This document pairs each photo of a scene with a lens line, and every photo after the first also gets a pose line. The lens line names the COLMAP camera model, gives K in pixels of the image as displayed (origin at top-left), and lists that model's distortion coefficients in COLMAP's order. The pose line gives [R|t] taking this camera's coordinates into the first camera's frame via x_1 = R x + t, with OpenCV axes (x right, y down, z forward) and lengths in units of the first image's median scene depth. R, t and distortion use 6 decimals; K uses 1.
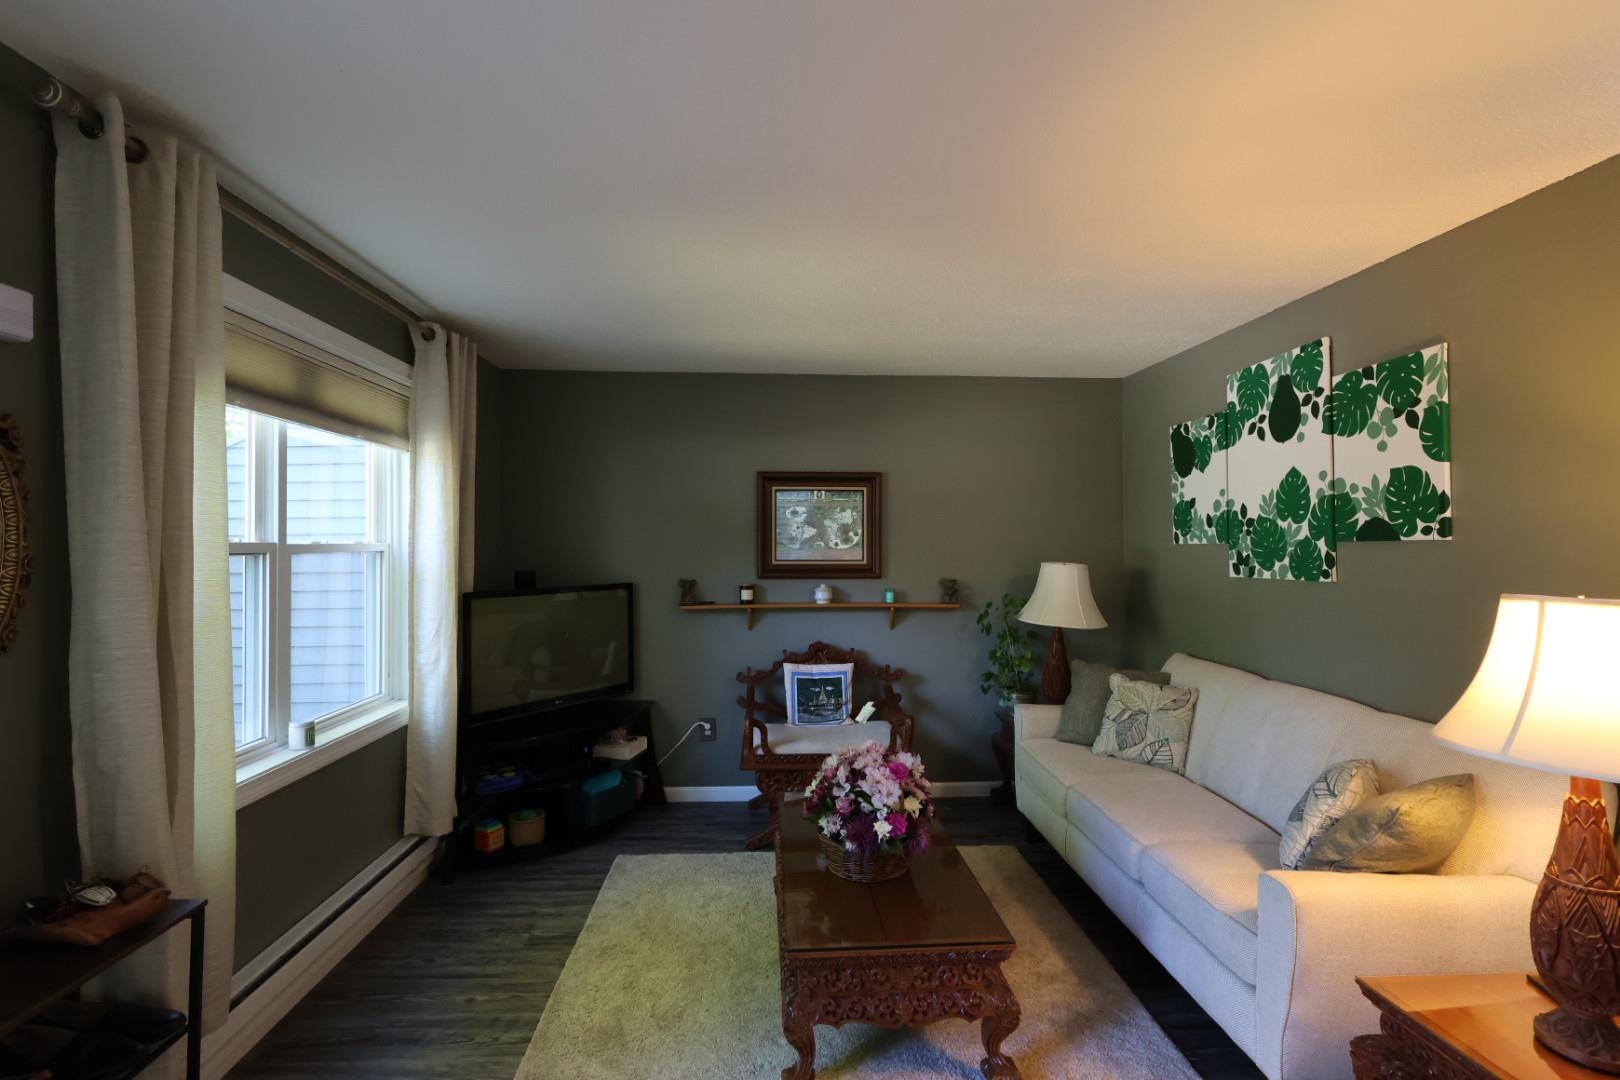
lens RADIAL K [[747.1, 0, 809.3], [0, 747.1, 538.4], [0, 0, 1]] dist [-0.001330, 0.000860]
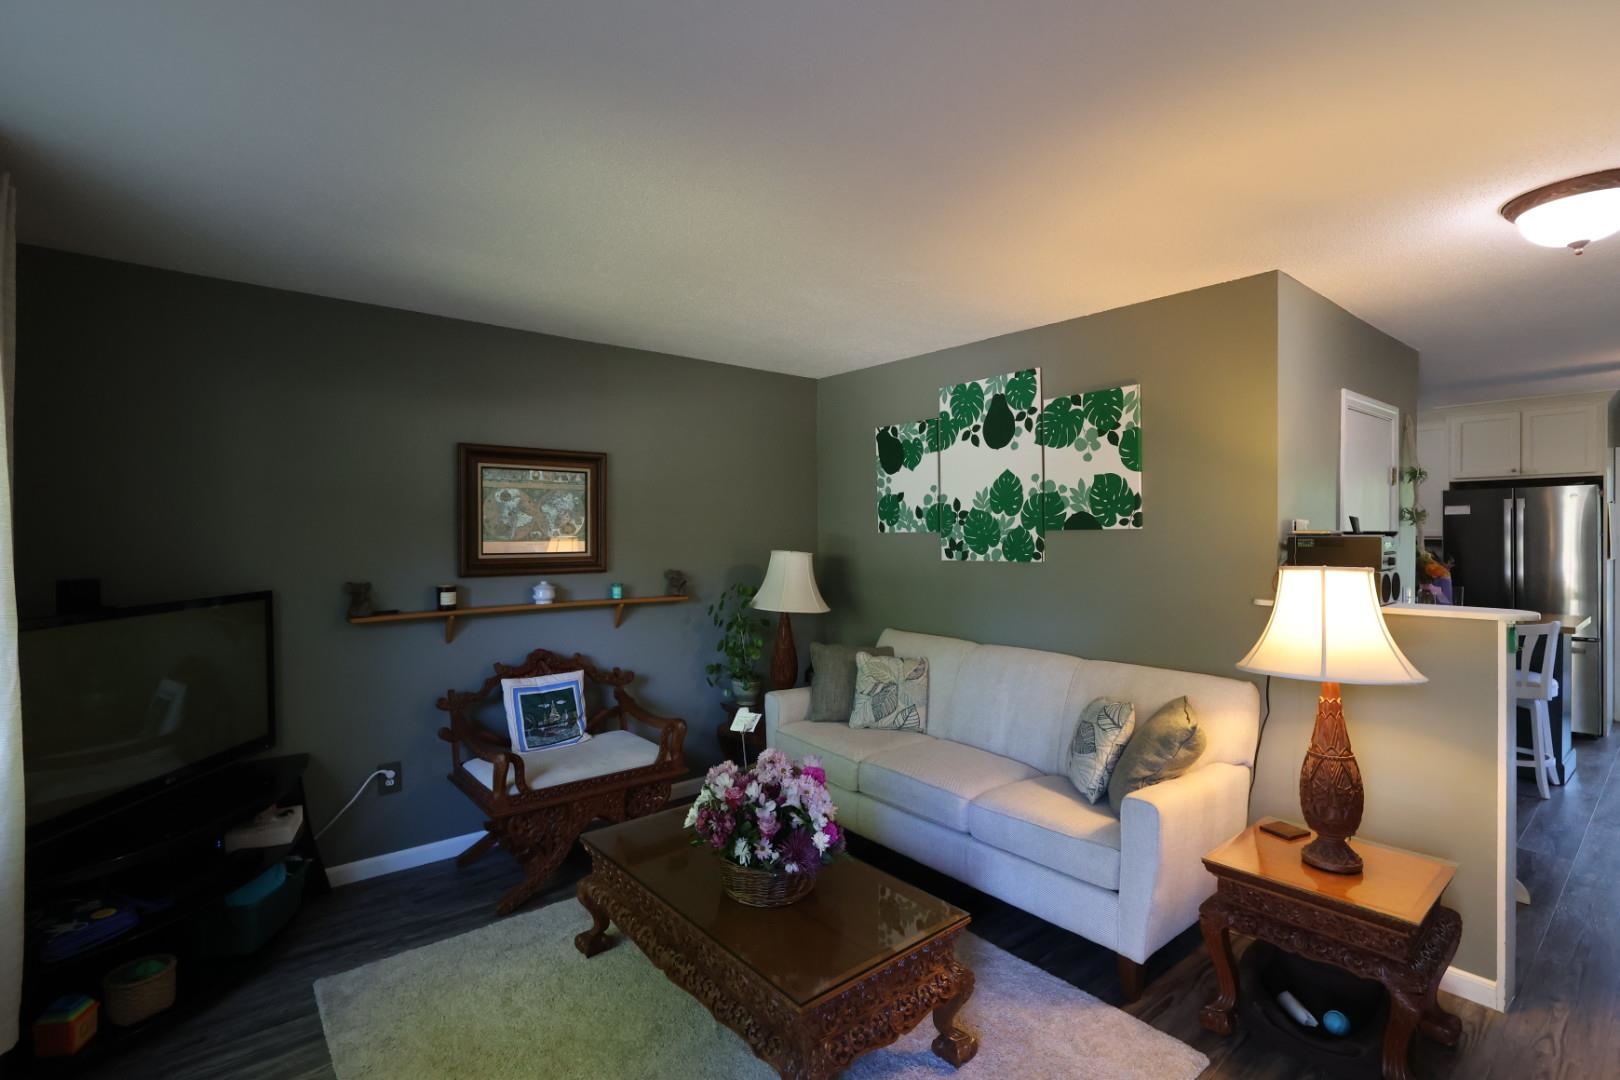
lens RADIAL K [[747.1, 0, 809.3], [0, 747.1, 538.4], [0, 0, 1]] dist [-0.001330, 0.000860]
pose [[0.805343, -0.007357, 0.592764, -0.283939], [-0.001290, 0.999899, 0.014162, 0.000554], [-0.592808, -0.012169, 0.805252, 0.164370]]
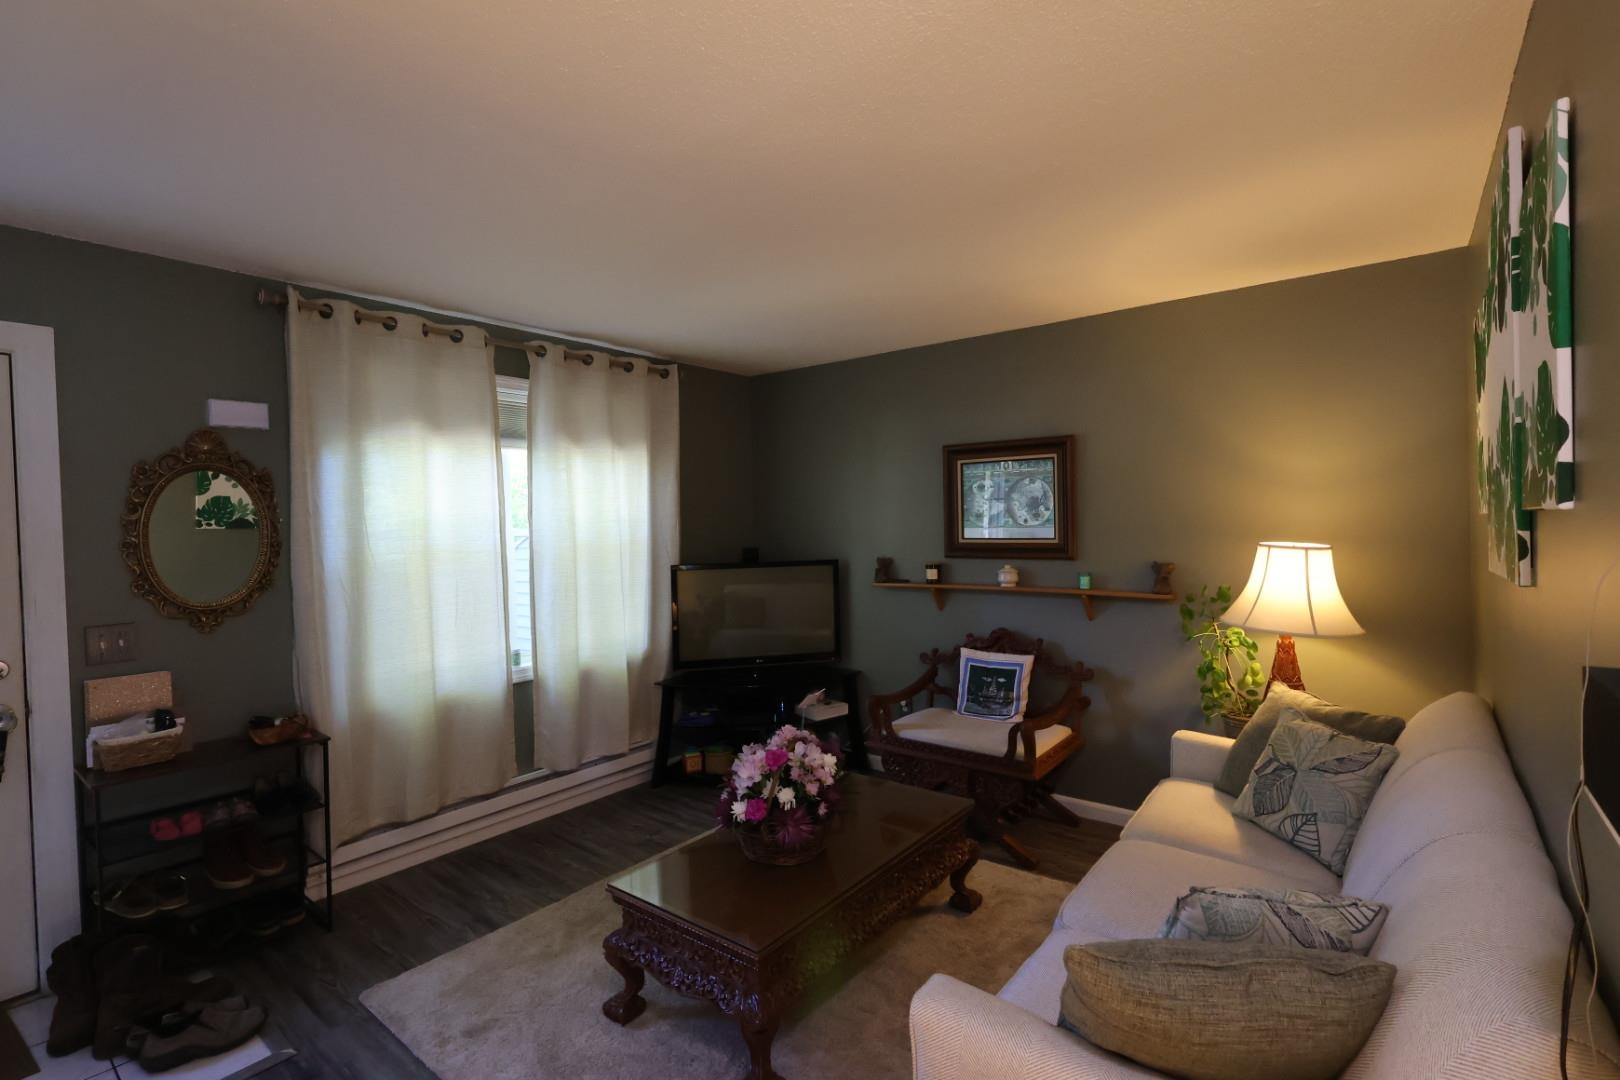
lens RADIAL K [[747.1, 0, 809.3], [0, 747.1, 538.4], [0, 0, 1]] dist [-0.001330, 0.000860]
pose [[0.746470, 0.000754, -0.665419, 0.519145], [0.023921, 0.999323, 0.027966, -0.002355], [0.664989, -0.036793, 0.745946, 0.198550]]
